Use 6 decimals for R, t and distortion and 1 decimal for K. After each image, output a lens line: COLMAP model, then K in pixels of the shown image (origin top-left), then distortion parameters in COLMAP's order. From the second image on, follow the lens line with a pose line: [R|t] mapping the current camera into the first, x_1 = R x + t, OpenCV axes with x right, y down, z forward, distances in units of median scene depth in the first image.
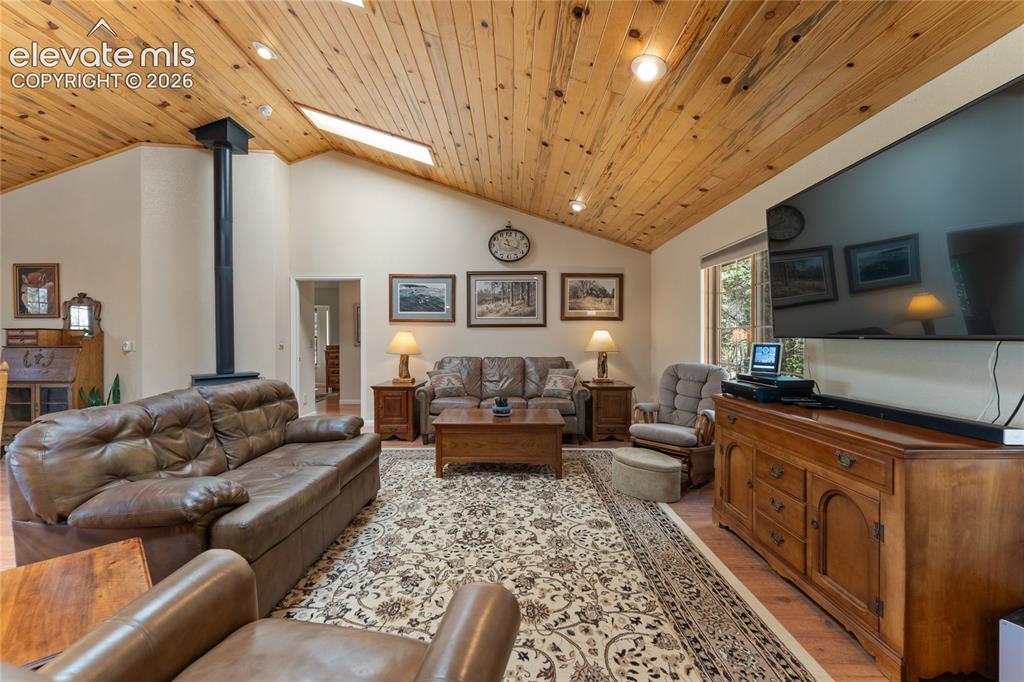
lens RADIAL K [[418.7, 0, 510.5], [0, 418.7, 341.7], [0, 0, 1]] dist [-0.000391, -0.001131]
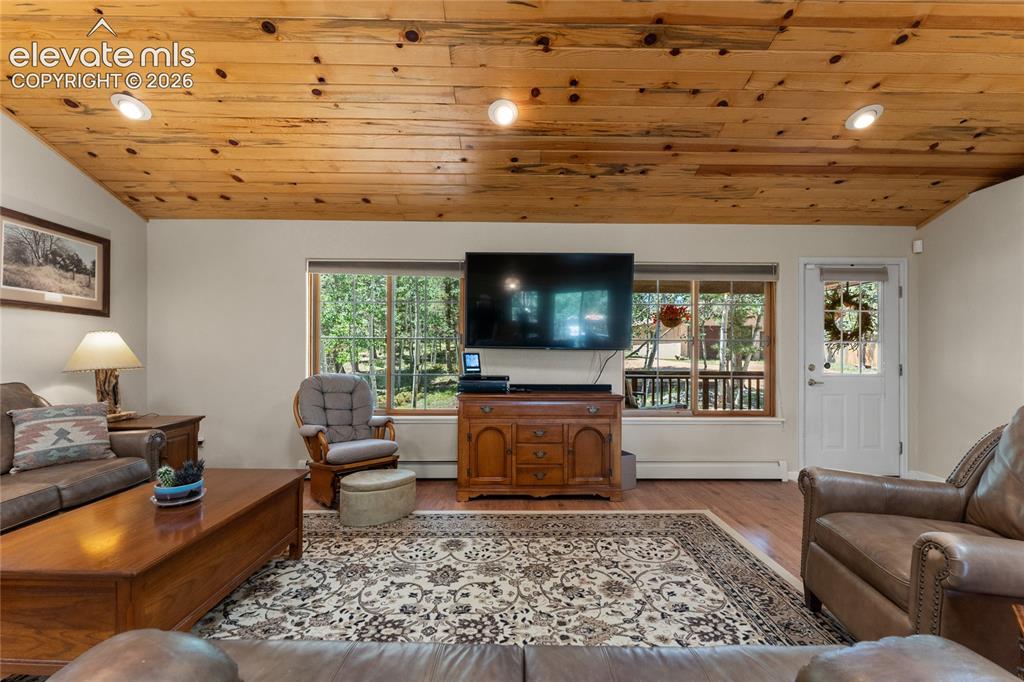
lens RADIAL K [[418.7, 0, 510.3], [0, 418.7, 352.0], [0, 0, 1]] dist [-0.000391, -0.001131]
pose [[-0.028546, 0.005193, 0.999579, -0.735892], [0.003386, 0.999981, -0.005098, 0.010707], [-0.999587, 0.003239, -0.028563, 0.909400]]
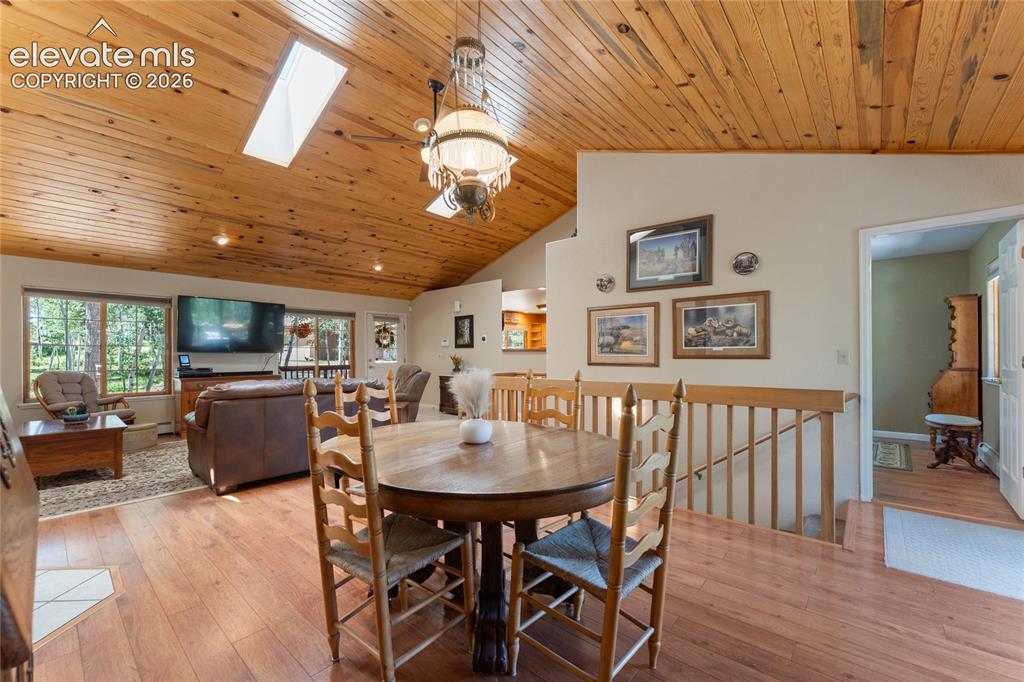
lens RADIAL K [[418.7, 0, 510.4], [0, 418.7, 354.0], [0, 0, 1]] dist [-0.000391, -0.001131]
pose [[-0.761102, 0.010334, 0.648549, -2.231402], [0.015282, 0.999881, 0.002002, 0.023129], [-0.648452, 0.011434, -0.761170, 1.577625]]
